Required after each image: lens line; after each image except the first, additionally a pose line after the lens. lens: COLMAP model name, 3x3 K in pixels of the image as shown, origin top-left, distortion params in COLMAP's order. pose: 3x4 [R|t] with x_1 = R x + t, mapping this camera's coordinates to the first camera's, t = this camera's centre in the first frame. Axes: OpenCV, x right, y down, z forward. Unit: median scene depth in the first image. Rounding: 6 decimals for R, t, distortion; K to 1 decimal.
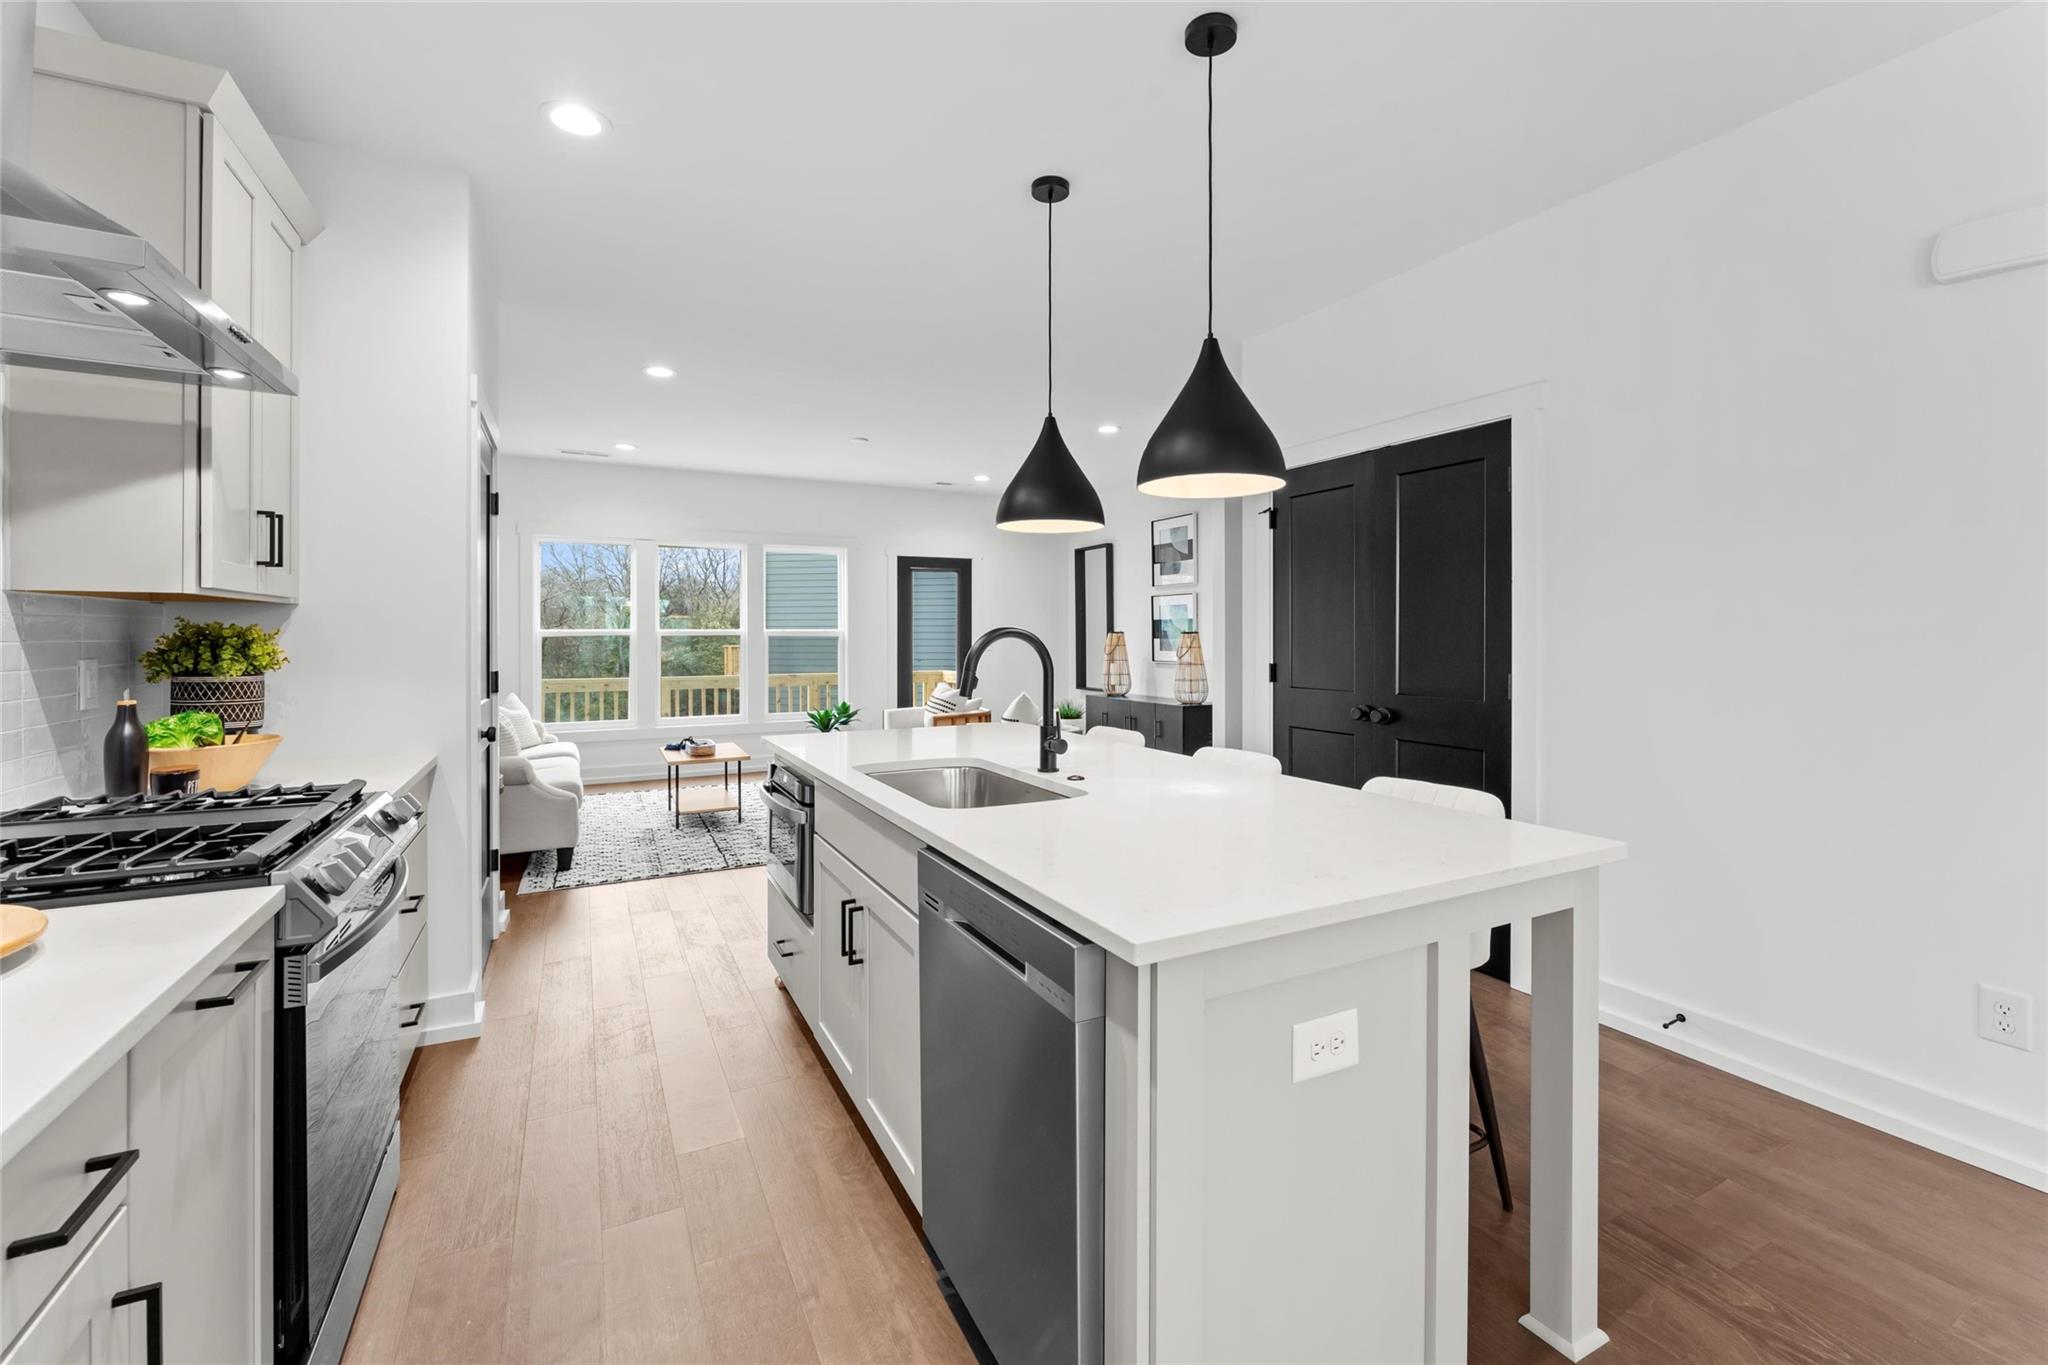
lens RADIAL K [[861.0, 0, 1023.9], [0, 861.0, 634.2], [0, 0, 1]] dist [0.003285, 0.000181]
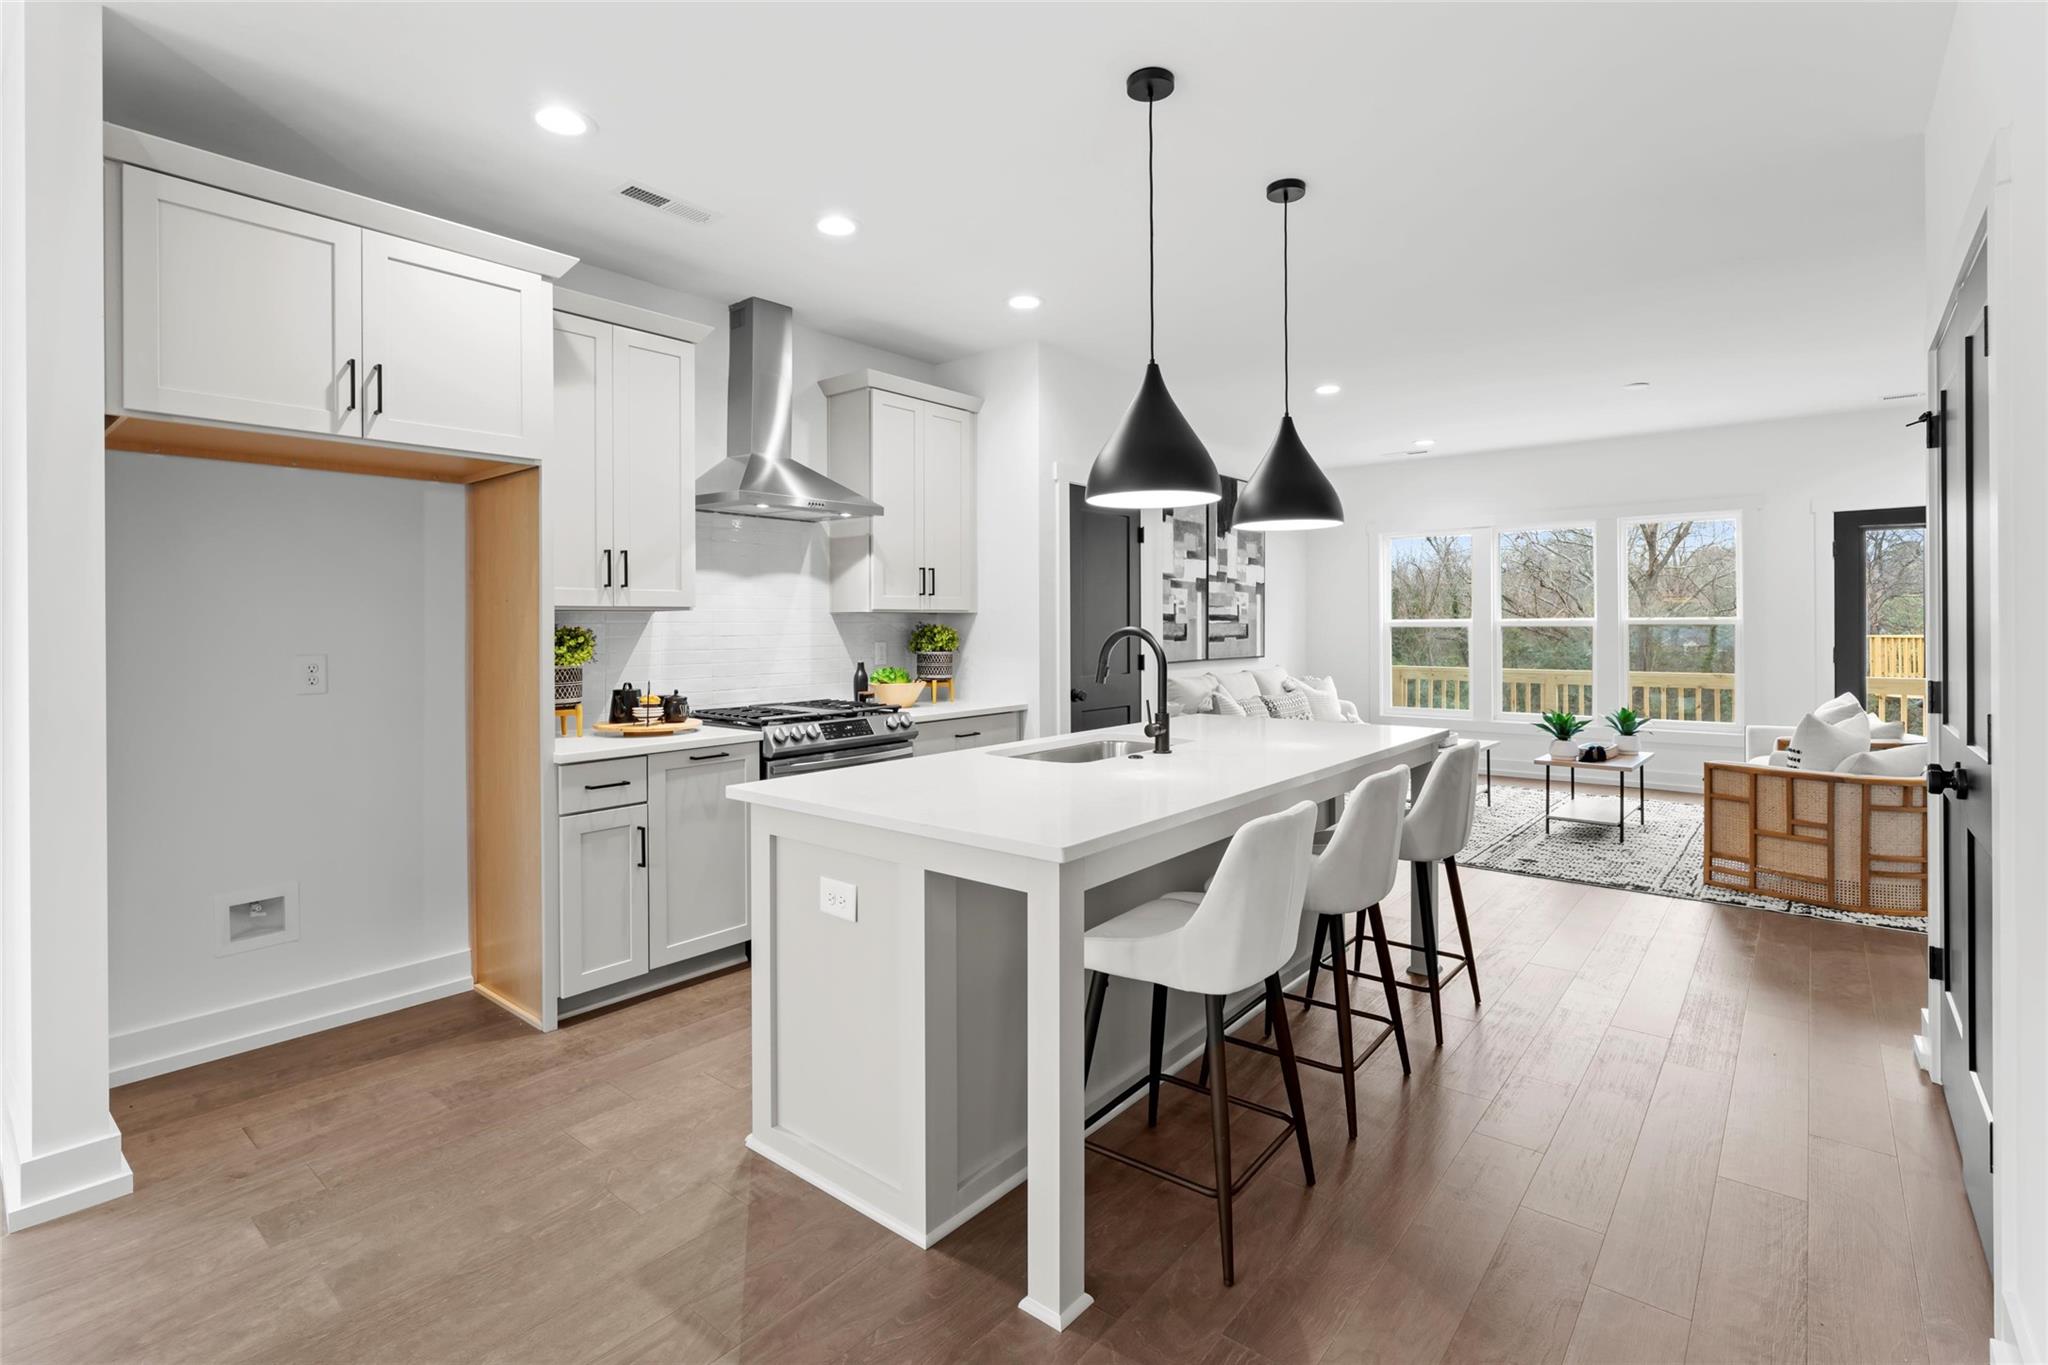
lens RADIAL K [[935.4, 0, 1021.9], [0, 935.4, 627.7], [0, 0, 1]] dist [-0.016212, 0.000232]
pose [[0.399468, 0.002384, -0.916744, 0.305275], [0.005898, 0.999969, 0.005170, -0.004282], [0.916728, -0.007472, 0.399442, 0.093020]]
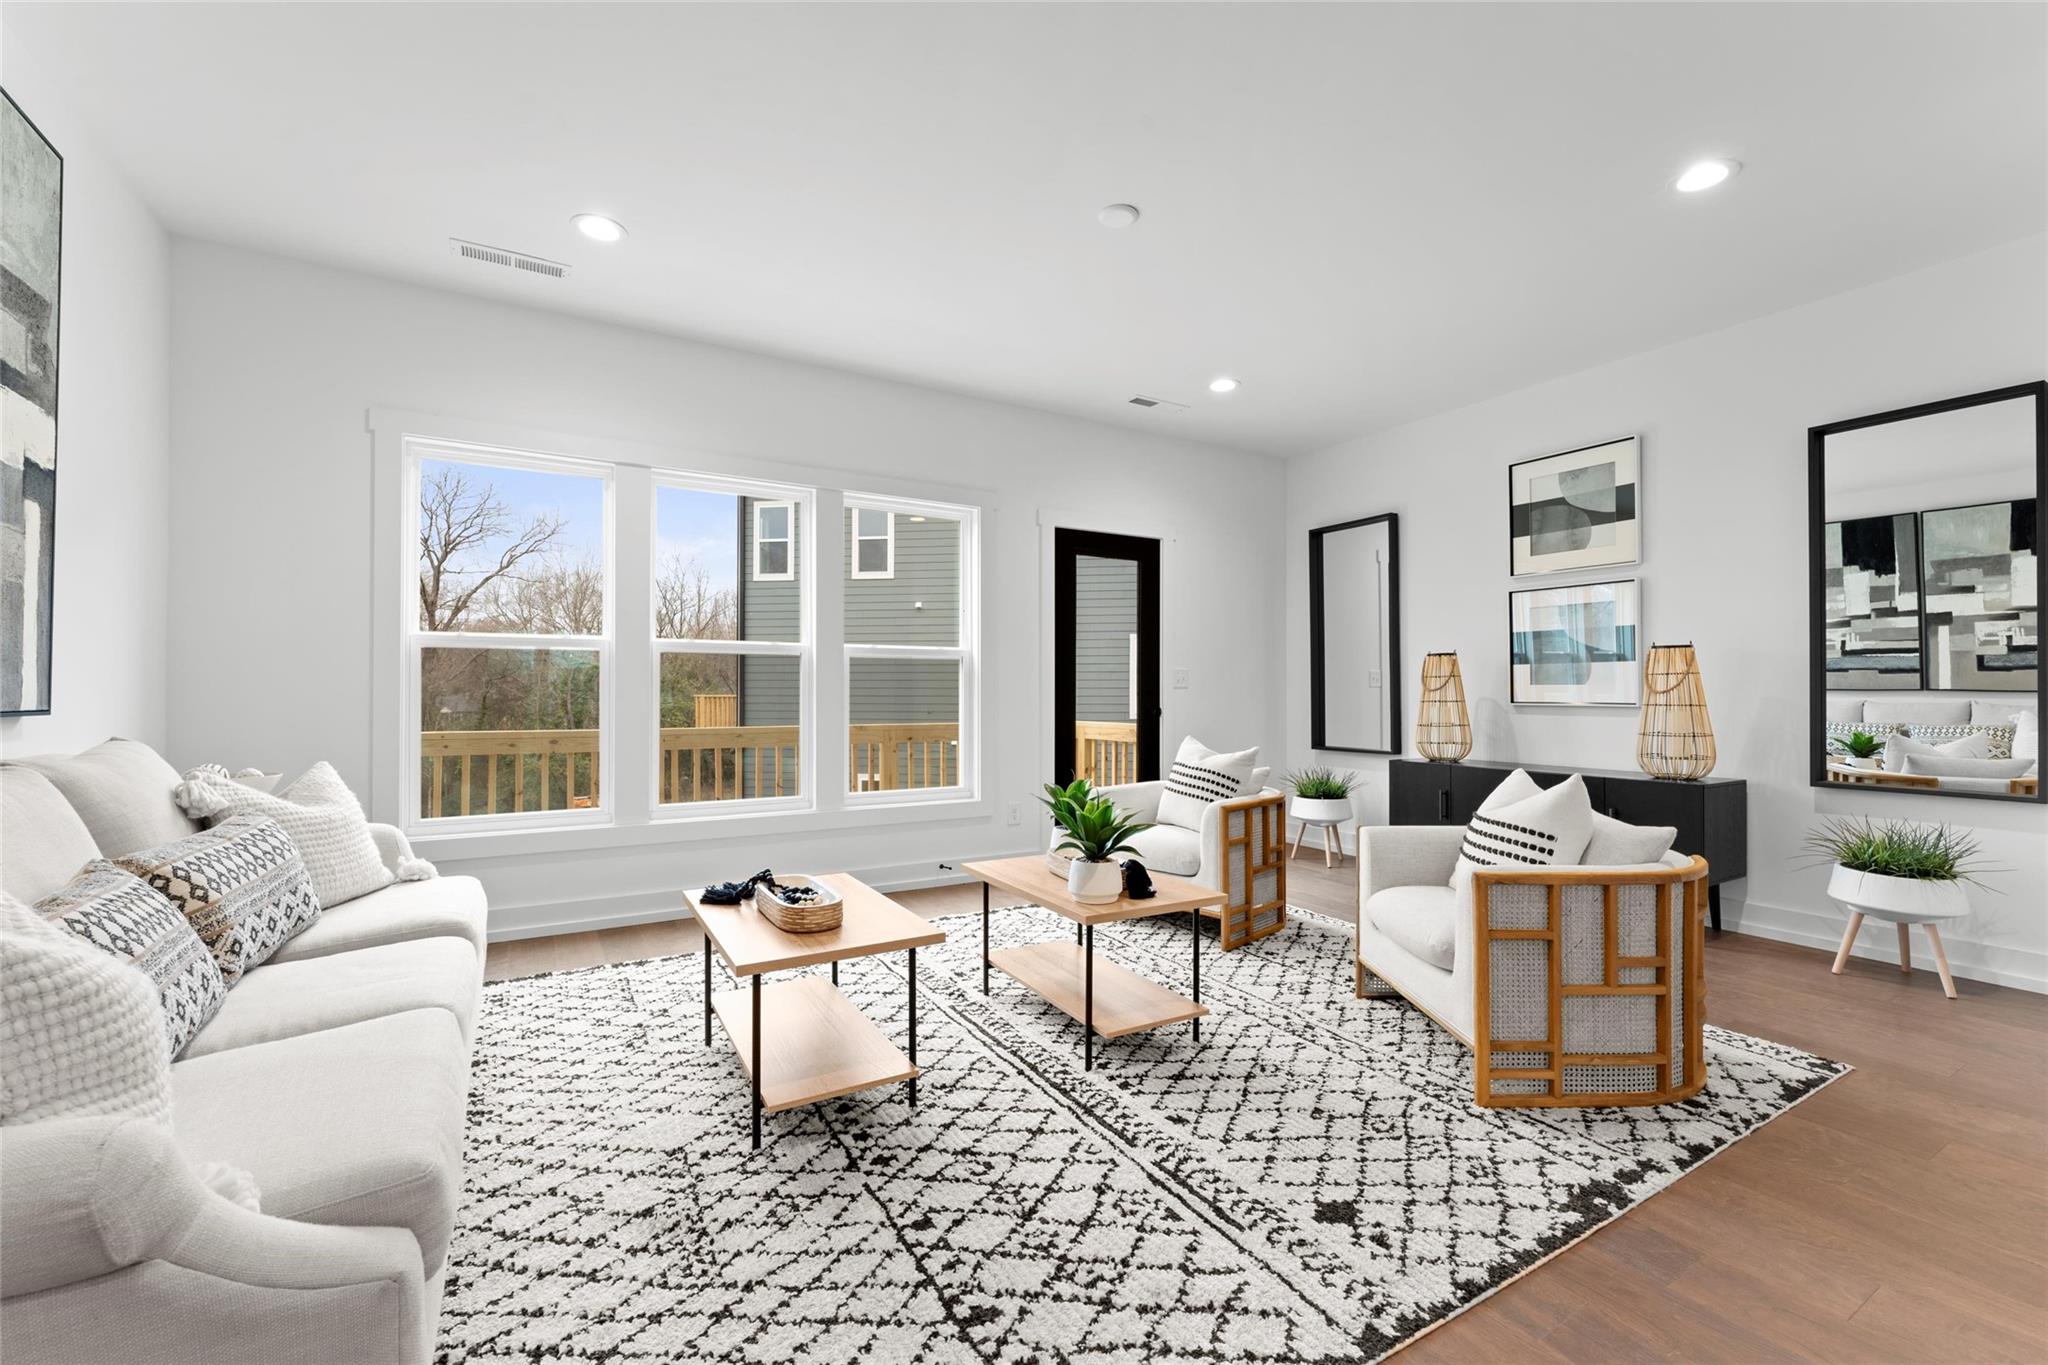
lens RADIAL K [[861.0, 0, 1028.9], [0, 861.0, 683.9], [0, 0, 1]] dist [0.003285, 0.000181]
pose [[0.998569, 0.005229, 0.053215, -0.212911], [-0.004767, 0.999950, -0.008820, 0.025458], [-0.053258, 0.008554, 0.998544, 0.437717]]
